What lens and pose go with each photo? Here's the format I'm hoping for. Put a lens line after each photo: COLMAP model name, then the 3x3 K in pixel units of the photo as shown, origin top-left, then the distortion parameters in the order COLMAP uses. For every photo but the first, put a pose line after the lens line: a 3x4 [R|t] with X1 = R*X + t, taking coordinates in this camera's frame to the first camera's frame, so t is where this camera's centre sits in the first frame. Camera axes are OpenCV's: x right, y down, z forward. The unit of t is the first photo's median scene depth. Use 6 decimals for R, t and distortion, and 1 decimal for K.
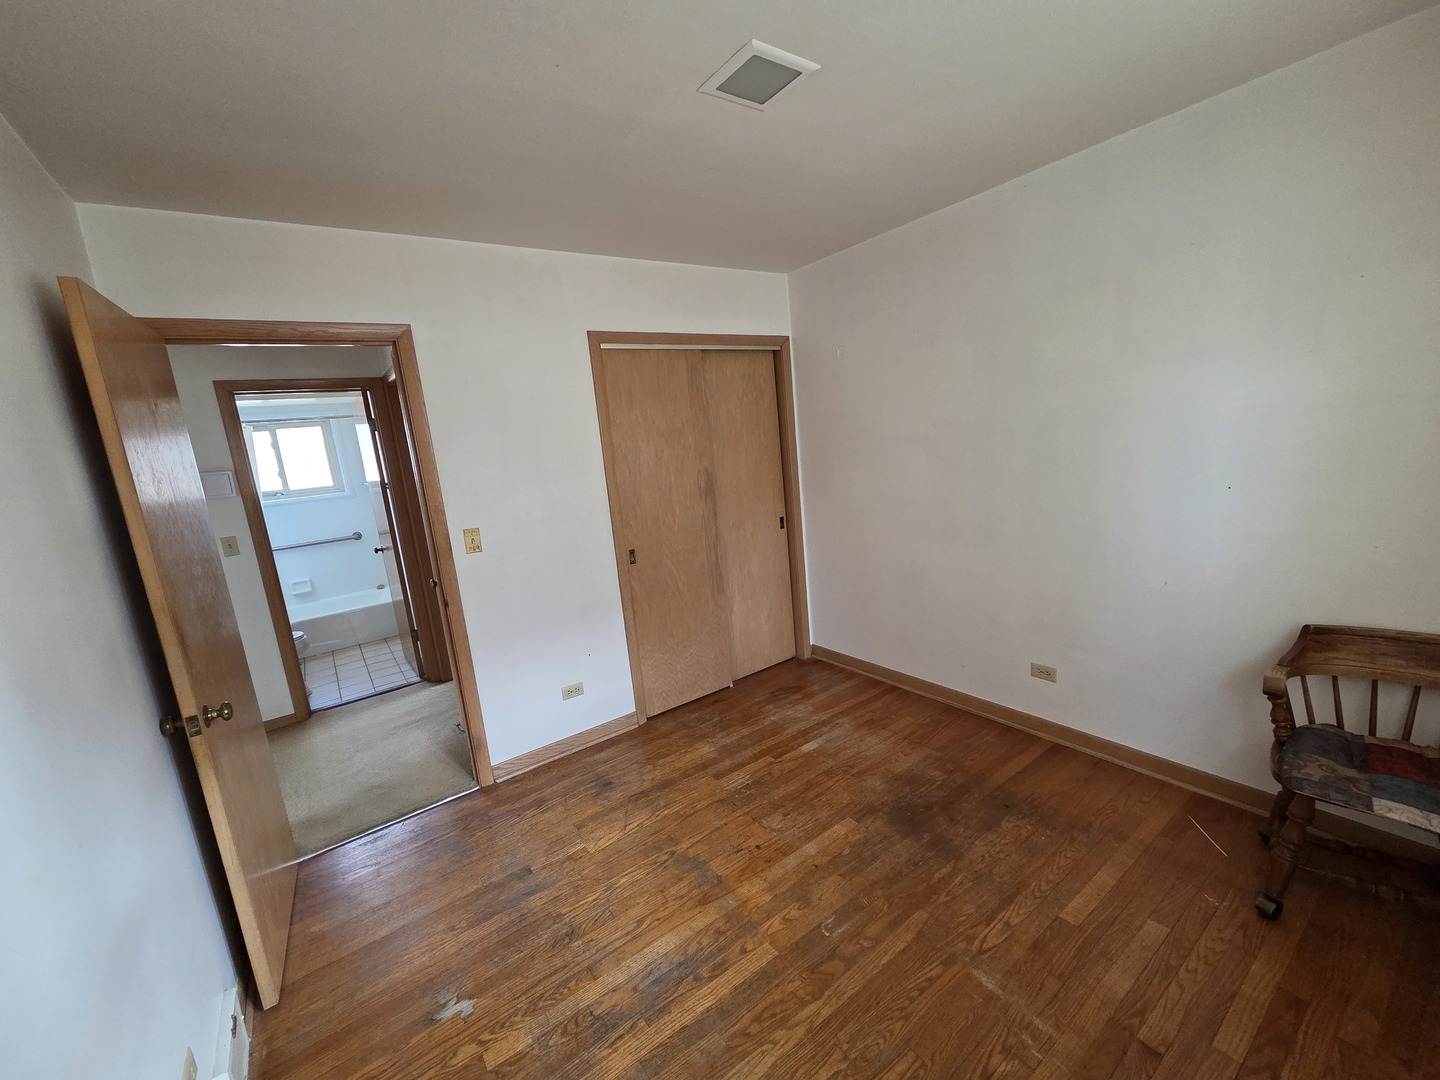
lens RADIAL K [[590.4, 0, 724.1], [0, 590.4, 543.4], [0, 0, 1]] dist [0.008821, 0.000212]
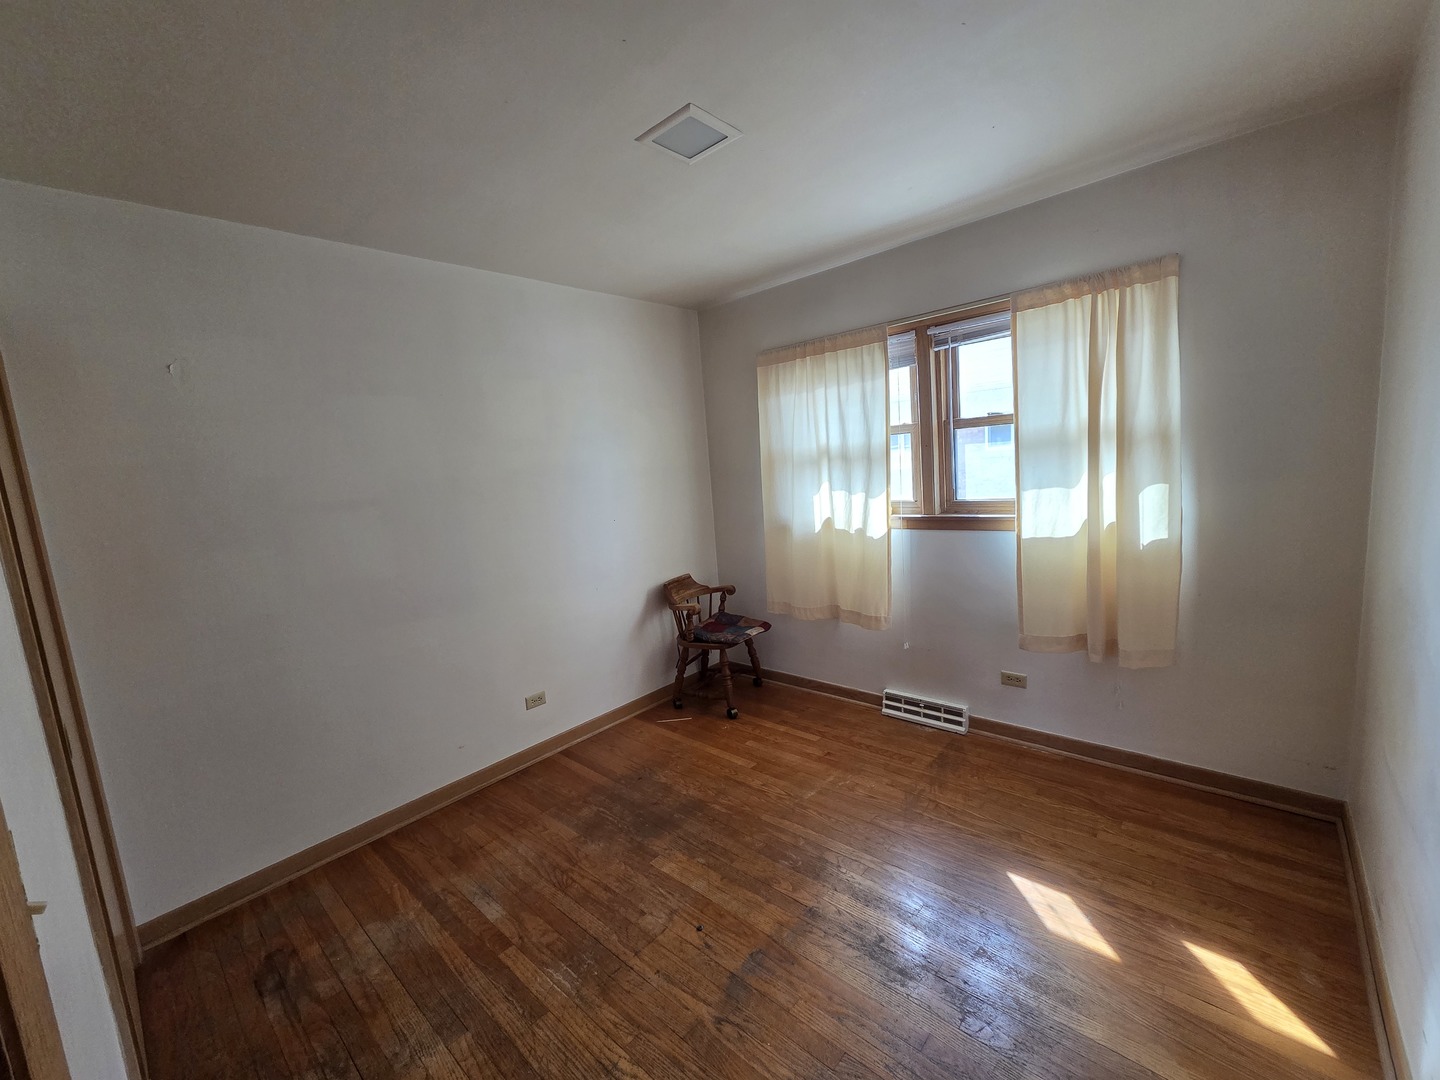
lens RADIAL K [[590.4, 0, 724.1], [0, 590.4, 543.4], [0, 0, 1]] dist [0.008821, 0.000212]
pose [[-0.209434, -0.023470, 0.977541, -0.699028], [0.273414, 0.958430, 0.081589, -0.068932], [-0.938820, 0.284361, -0.194311, 0.887857]]
